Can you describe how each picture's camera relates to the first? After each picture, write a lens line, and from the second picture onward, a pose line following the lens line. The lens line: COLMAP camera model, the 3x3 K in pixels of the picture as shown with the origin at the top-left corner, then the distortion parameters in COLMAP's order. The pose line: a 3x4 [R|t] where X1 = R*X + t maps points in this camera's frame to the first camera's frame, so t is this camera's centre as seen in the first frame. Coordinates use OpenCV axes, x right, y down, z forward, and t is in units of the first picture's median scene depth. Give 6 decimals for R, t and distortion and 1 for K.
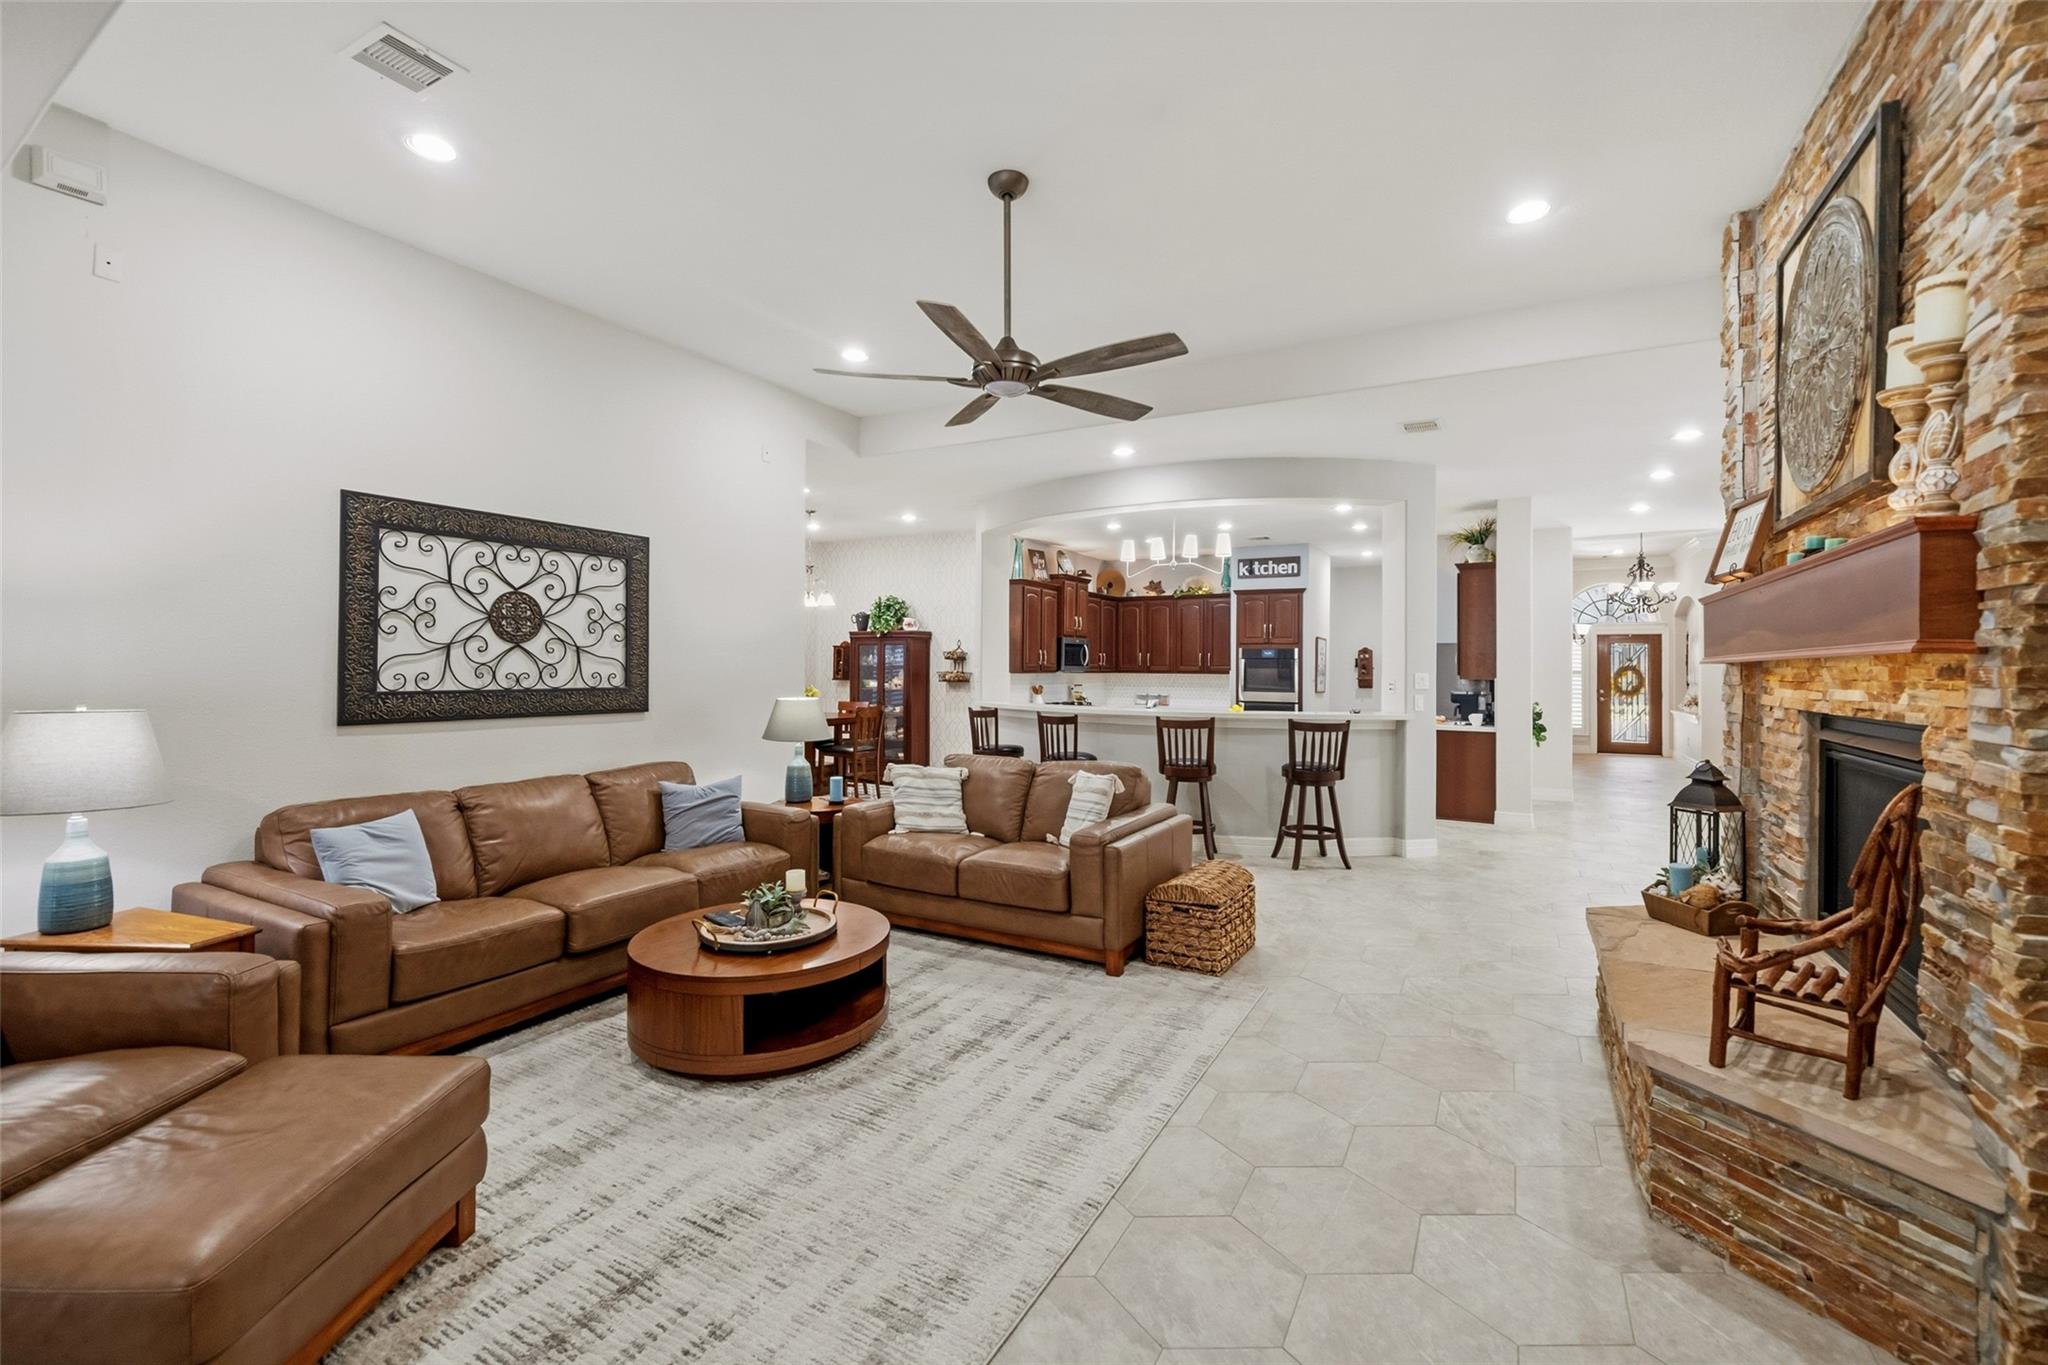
lens RADIAL K [[851.5, 0, 1038.0], [0, 851.5, 657.5], [0, 0, 1]] dist [-0.000727, -0.000221]
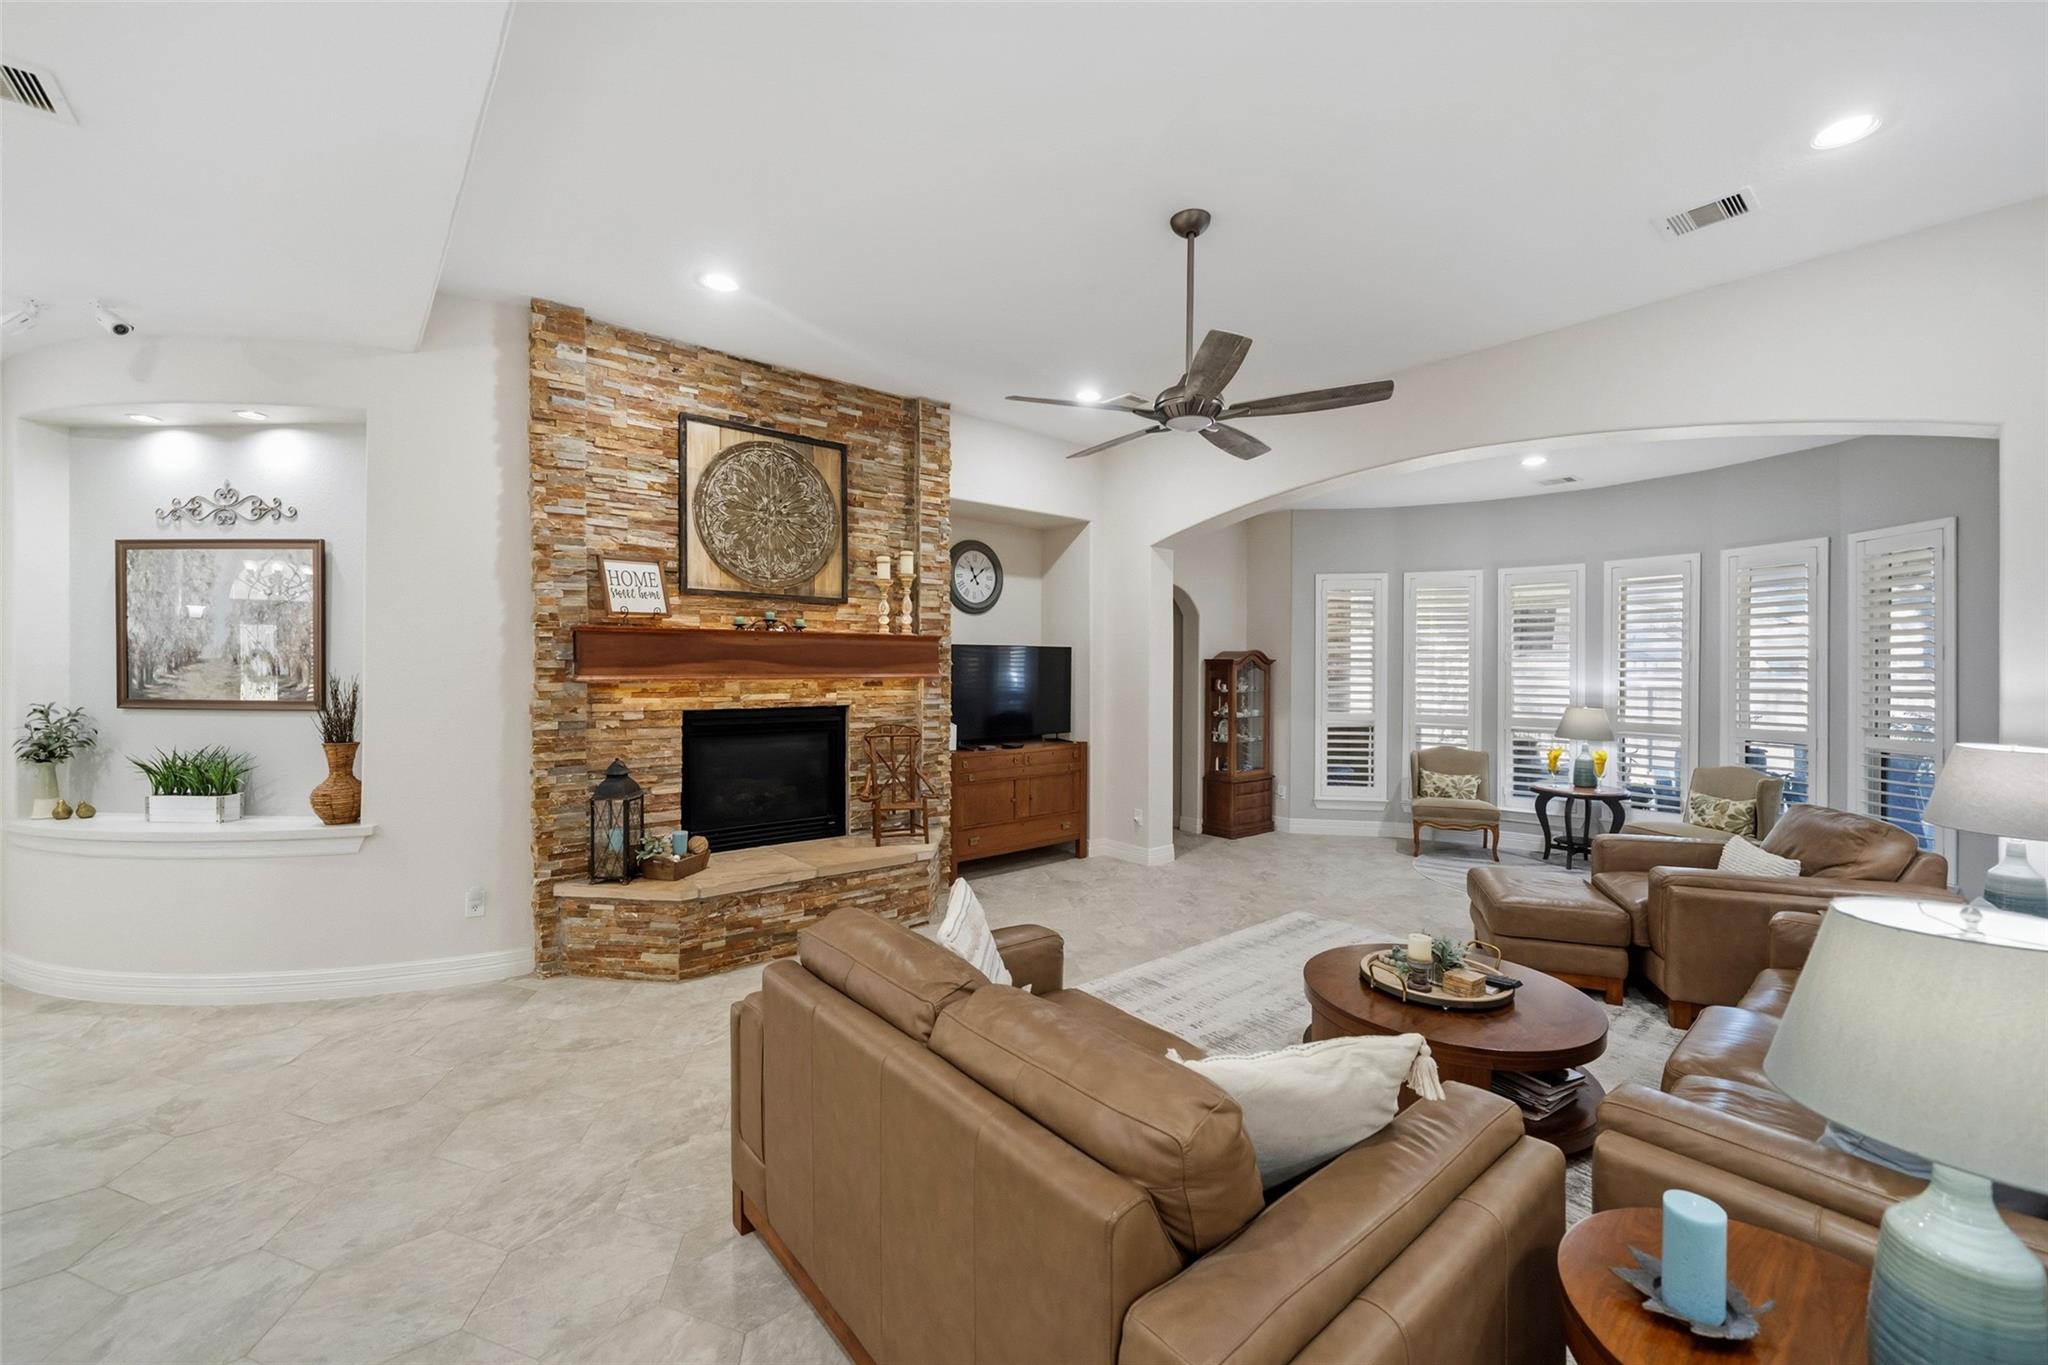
lens RADIAL K [[811.5, 0, 1029.3], [0, 811.5, 667.1], [0, 0, 1]] dist [-0.001202, -0.000243]
pose [[-0.931169, -0.010961, 0.364424, -0.158965], [-0.015304, 0.999842, -0.009032, -0.008982], [-0.364267, -0.013988, -0.931189, 1.450050]]
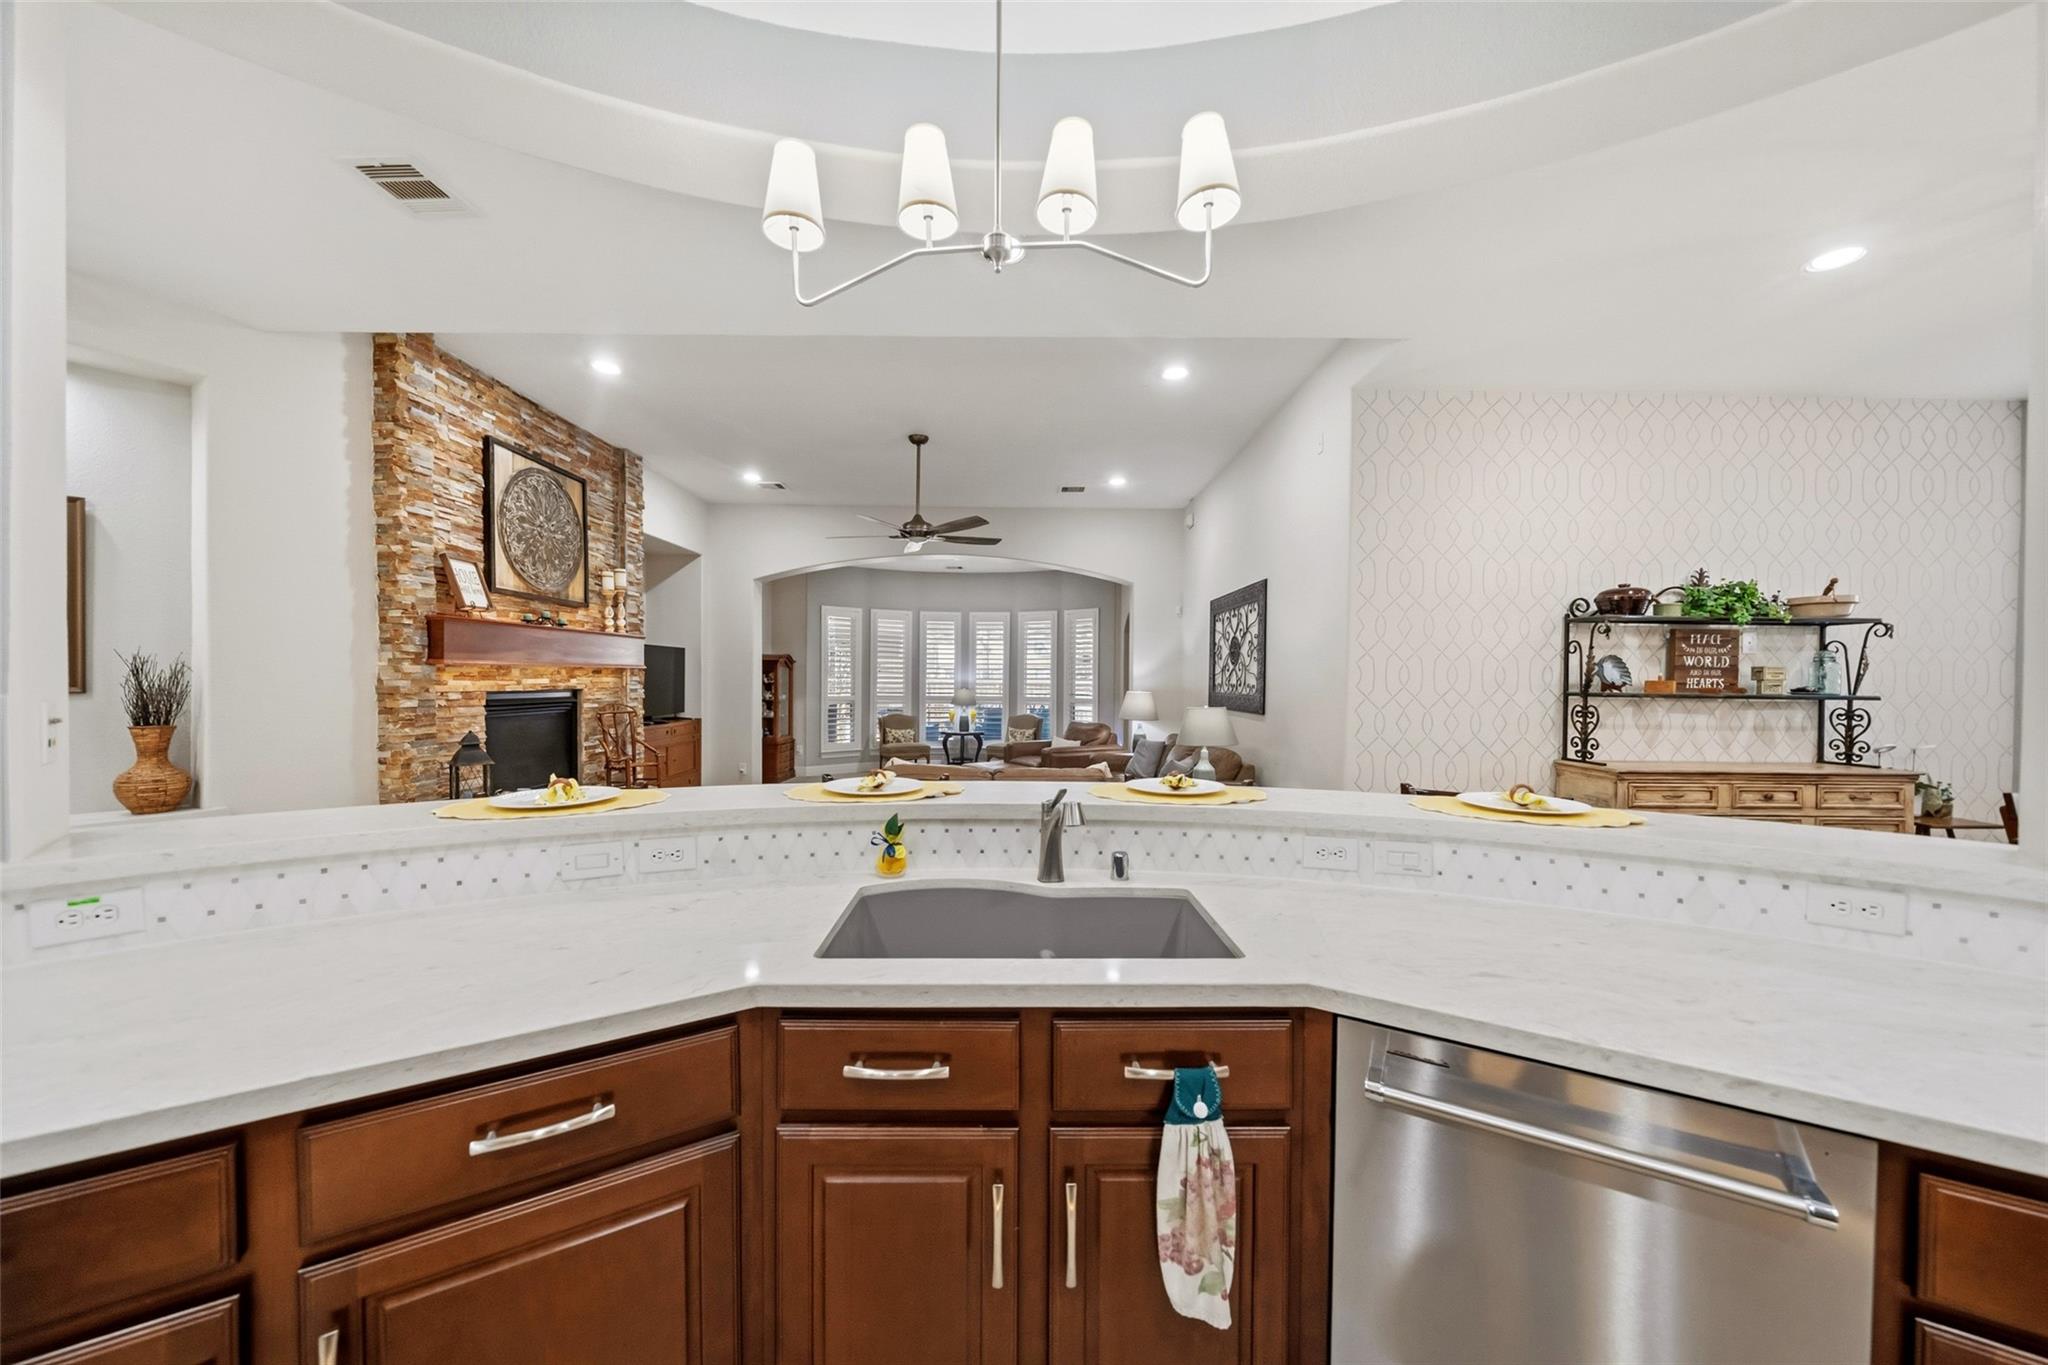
lens RADIAL K [[703.5, 0, 1015.2], [0, 703.5, 687.3], [0, 0, 1]] dist [-0.007722, 0.000949]
pose [[-0.881792, -0.008540, -0.471561, 0.407005], [-0.009385, 0.999956, -0.000560, 0.029059], [0.471544, 0.003932, -0.881834, 1.918769]]
